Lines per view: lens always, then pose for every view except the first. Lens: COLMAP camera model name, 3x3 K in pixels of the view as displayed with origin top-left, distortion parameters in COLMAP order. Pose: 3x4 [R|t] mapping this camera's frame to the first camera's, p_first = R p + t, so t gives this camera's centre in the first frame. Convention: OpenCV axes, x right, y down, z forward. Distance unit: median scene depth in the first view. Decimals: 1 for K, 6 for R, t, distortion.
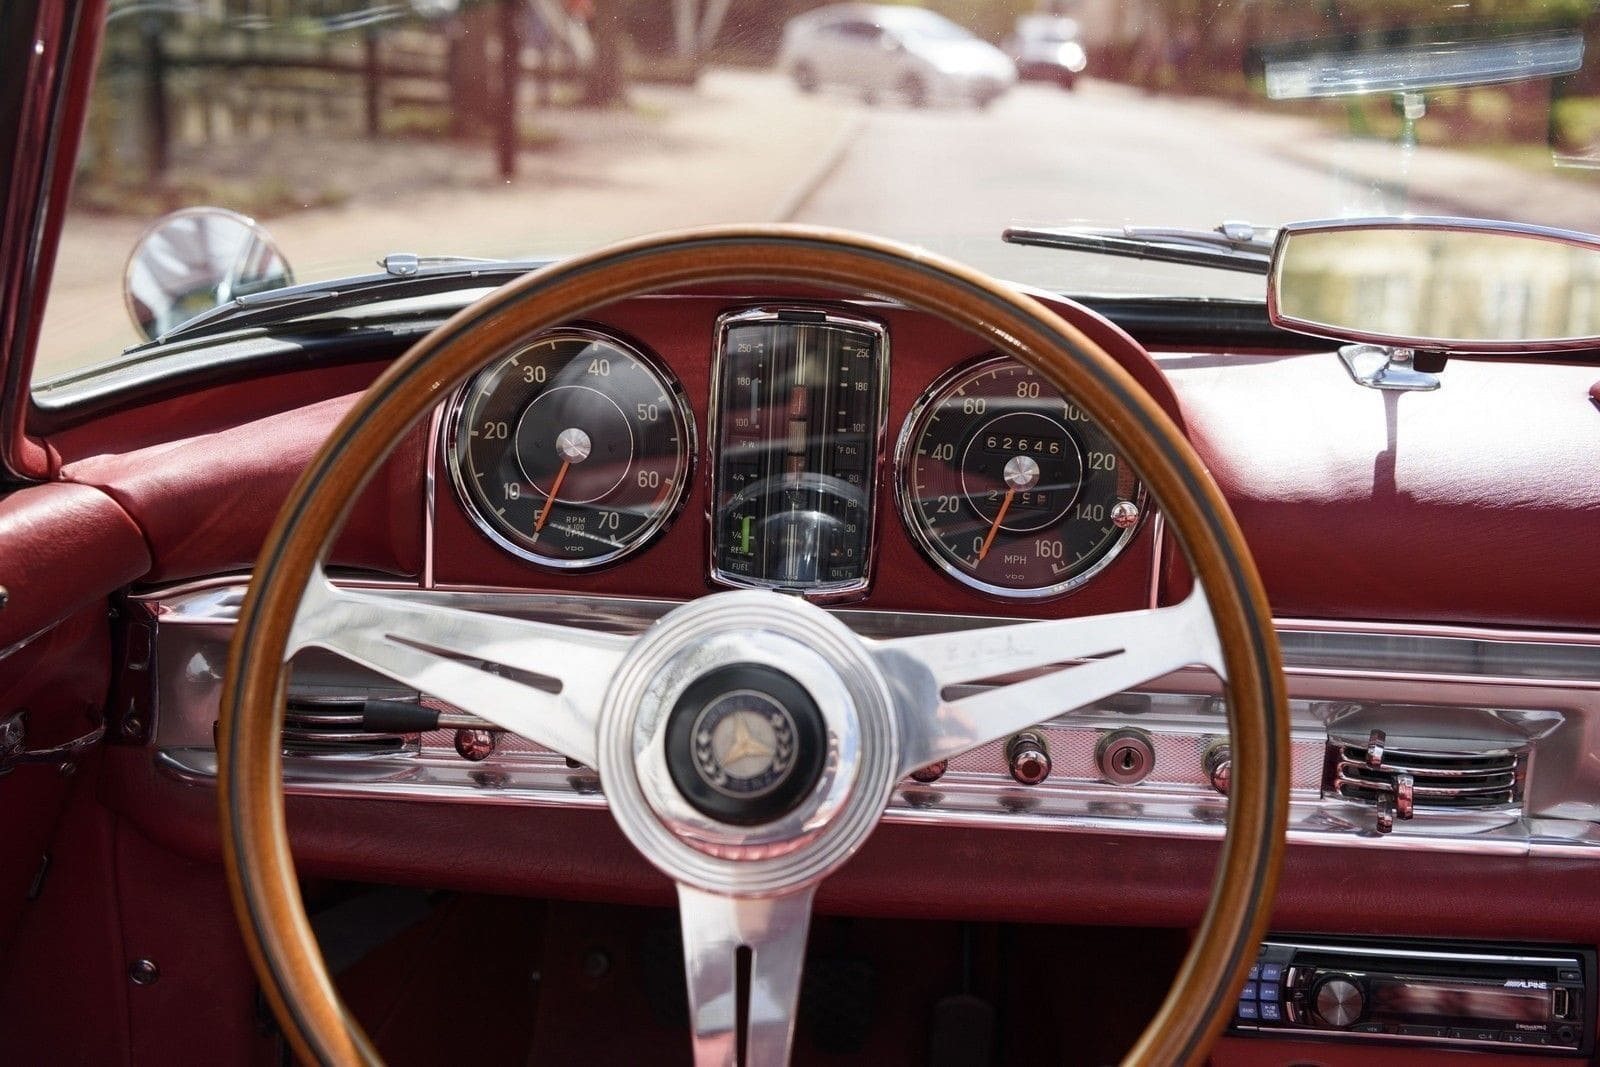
lens RADIAL K [[1649.2, 0, 798.1], [0, 1649.2, 526.9], [0, 0, 1]] dist [-0.008874, 0.000000]
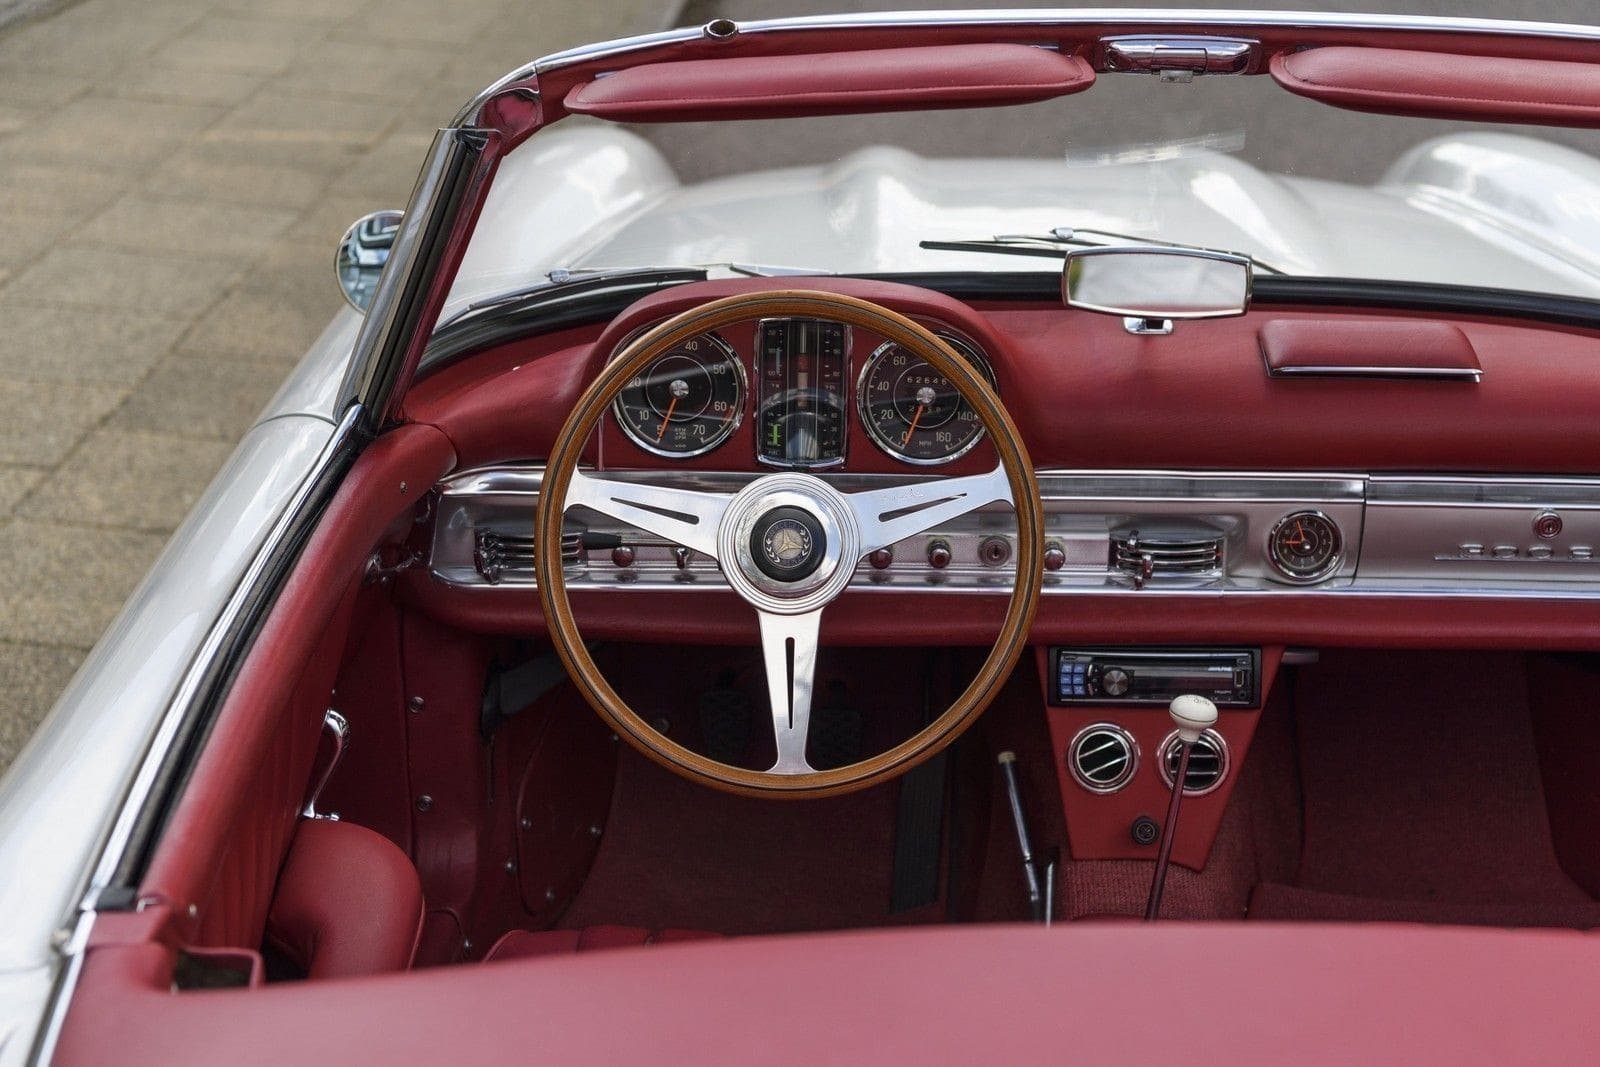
lens RADIAL K [[2406.5, 0, 789.4], [0, 2406.5, 543.5], [0, 0, 1]] dist [0.008308, 0.000000]
pose [[0.999278, -0.037083, 0.008224, -0.043230], [0.036032, 0.993954, 0.103717, -0.150773], [-0.012020, -0.103346, 0.994573, -1.642751]]
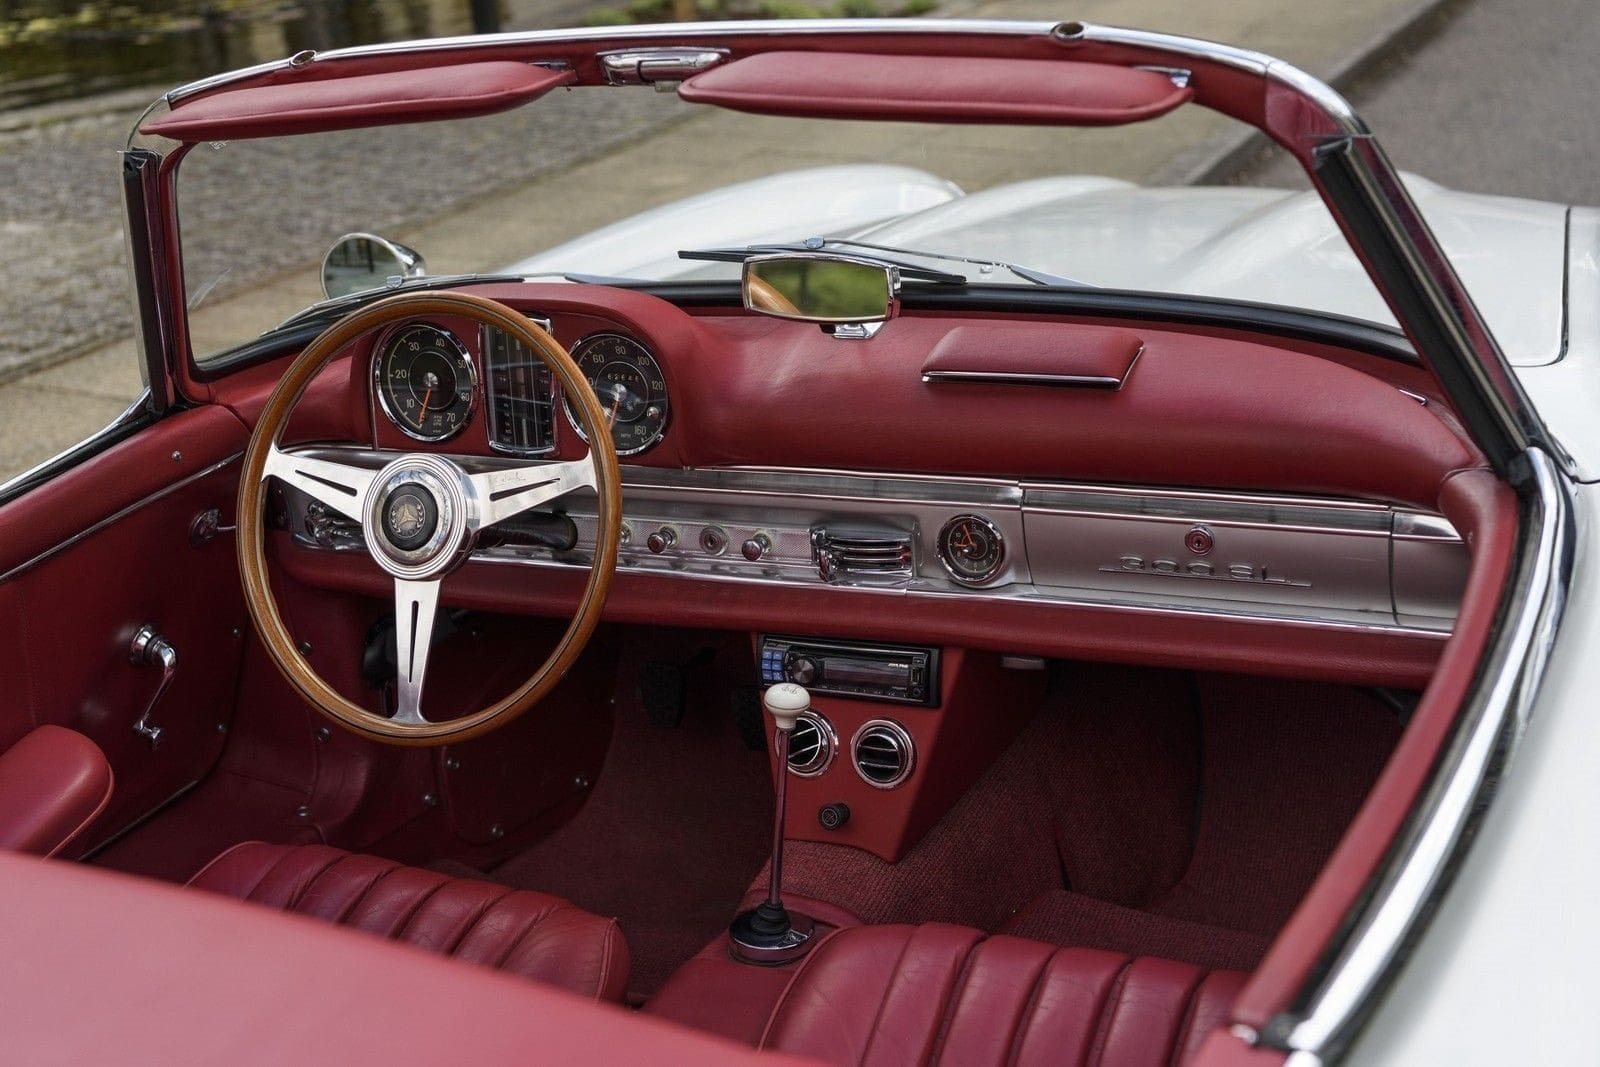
lens RADIAL K [[2167.8, 0, 807.5], [0, 2167.8, 518.7], [0, 0, 1]] dist [-0.043675, 0.000000]
pose [[0.920287, 0.010143, -0.391113, 1.343739], [0.019468, 0.997238, 0.071671, -0.062318], [0.390760, -0.073572, 0.917548, -1.291646]]
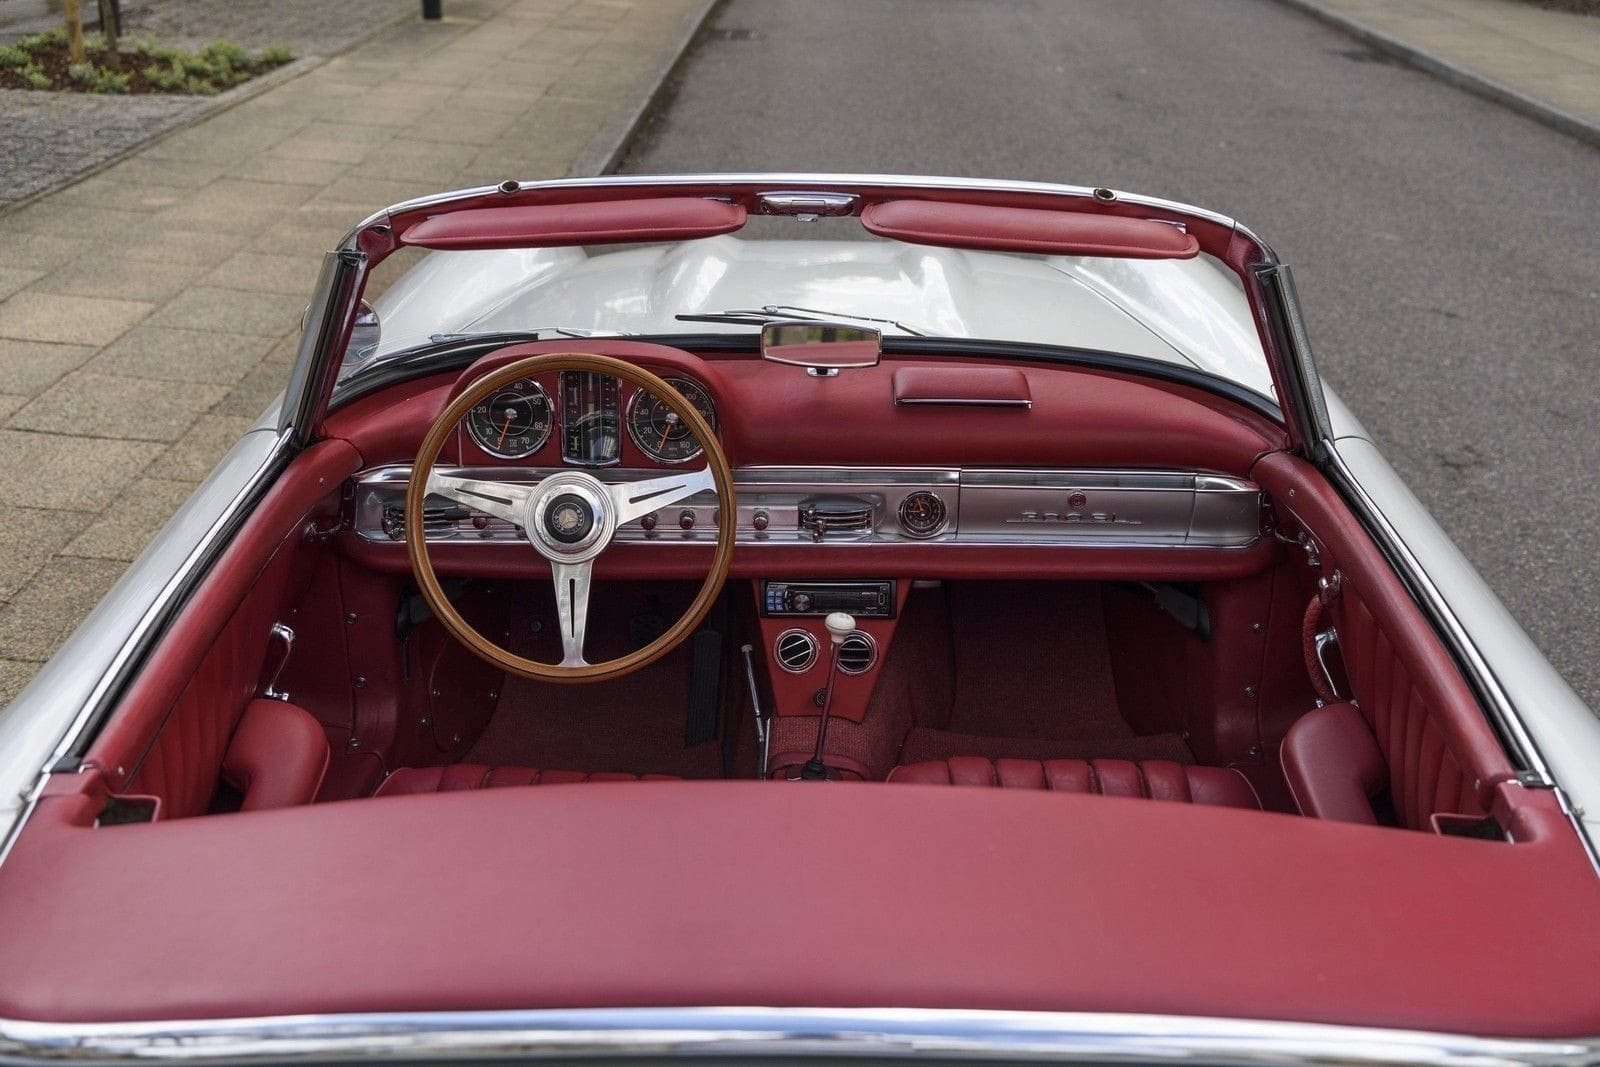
lens RADIAL K [[1649.2, 0, 823.2], [0, 1649.2, 520.1], [0, 0, 1]] dist [-0.008874, 0.000000]
pose [[0.998097, -0.042010, 0.045131, 0.254738], [0.035571, 0.990201, 0.135045, -0.228343], [-0.050362, -0.133183, 0.989811, -1.786855]]
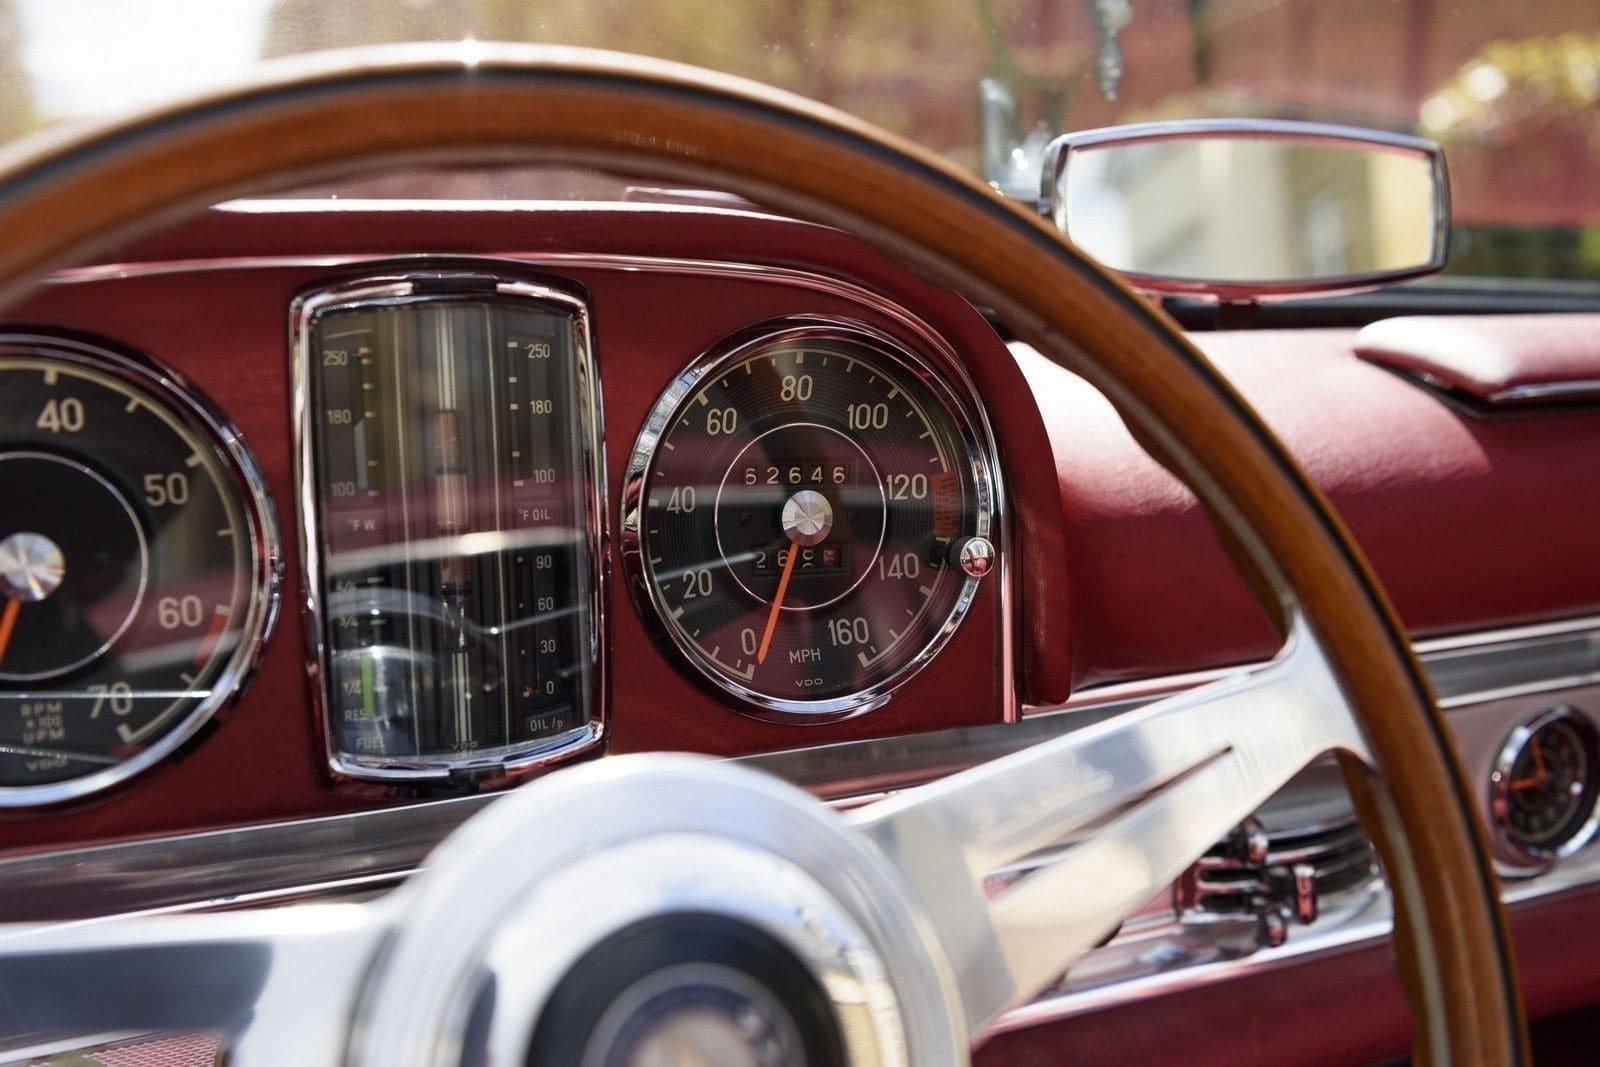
lens RADIAL K [[1649.2, 0, 797.6], [0, 1649.2, 526.8], [0, 0, 1]] dist [-0.008874, 0.000000]
pose [[0.886570, -0.117475, 0.447430, -0.150962], [0.154518, 0.986868, -0.047065, 0.000299], [-0.436025, 0.110863, 0.893080, 0.426271]]
